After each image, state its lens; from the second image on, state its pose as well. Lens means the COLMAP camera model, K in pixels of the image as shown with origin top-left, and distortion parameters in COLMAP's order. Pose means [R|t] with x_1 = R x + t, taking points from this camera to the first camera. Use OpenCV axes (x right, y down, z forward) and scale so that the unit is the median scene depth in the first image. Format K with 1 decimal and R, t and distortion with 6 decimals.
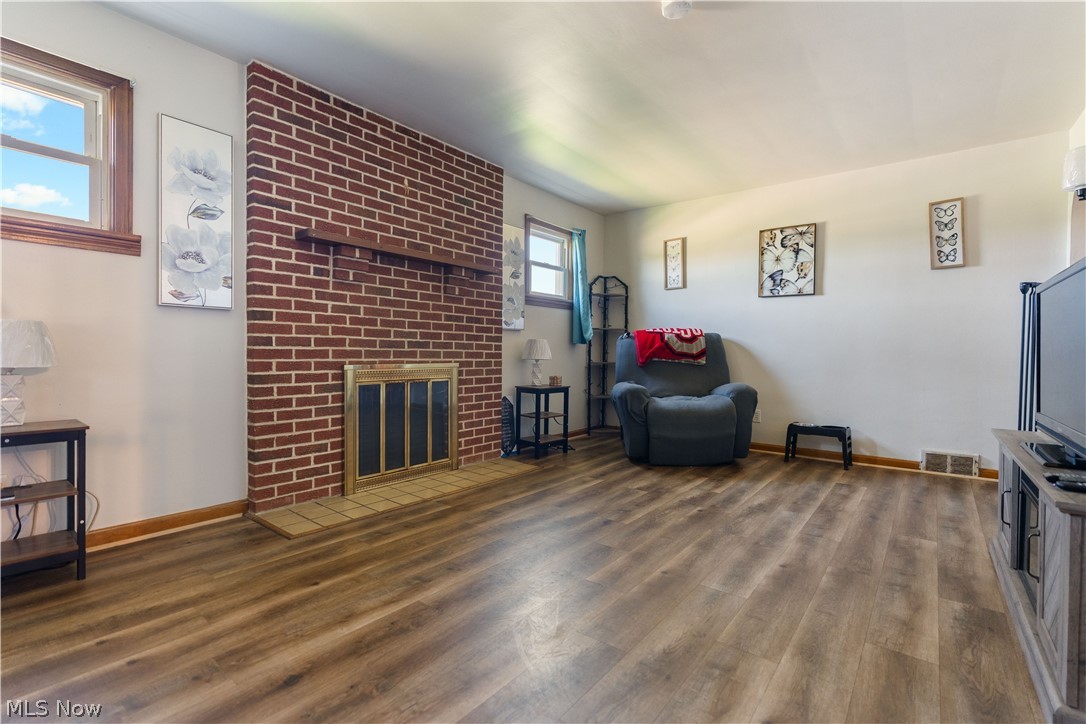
lens RADIAL K [[495.5, 0, 542.3], [0, 495.5, 359.1], [0, 0, 1]] dist [-0.007238, 0.001953]
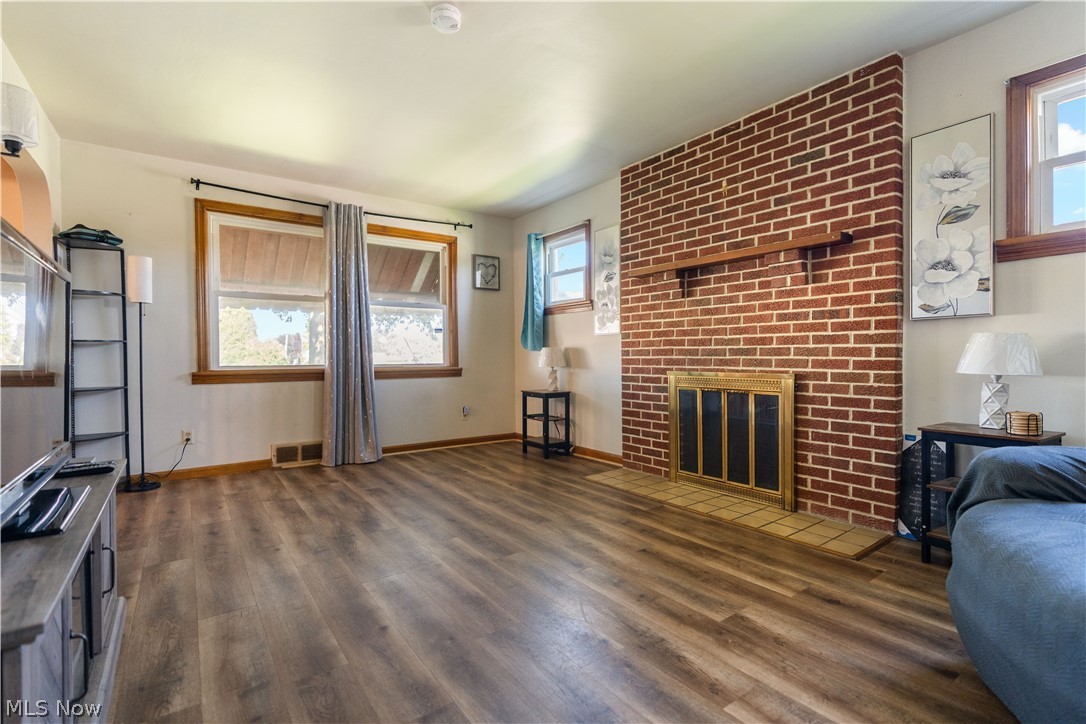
lens RADIAL K [[495.5, 0, 537.8], [0, 495.5, 362.1], [0, 0, 1]] dist [-0.007238, 0.001953]
pose [[-0.274806, 0.002730, -0.961496, 0.756639], [-0.010969, 0.999922, 0.005974, -0.012097], [0.961437, 0.012188, -0.274755, 0.926721]]
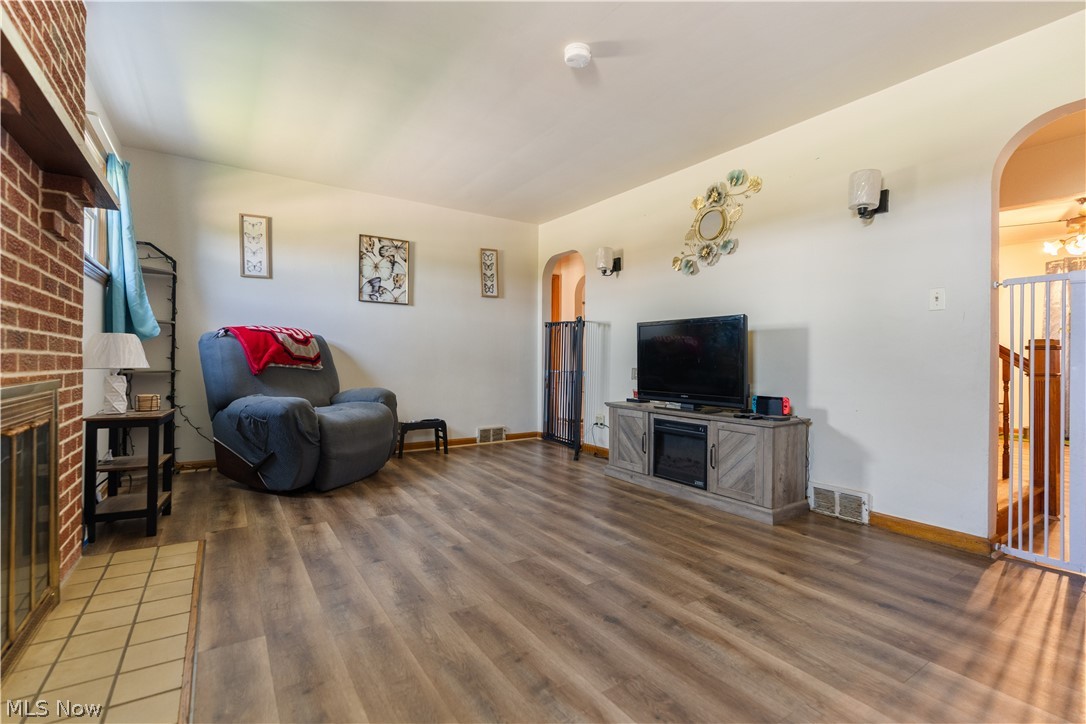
lens RADIAL K [[495.5, 0, 542.6], [0, 495.5, 358.2], [0, 0, 1]] dist [-0.007238, 0.001953]
pose [[0.306937, -0.003065, 0.951725, -0.534280], [0.008202, 0.999966, 0.000576, -0.009674], [-0.951694, 0.007629, 0.306952, 0.462082]]
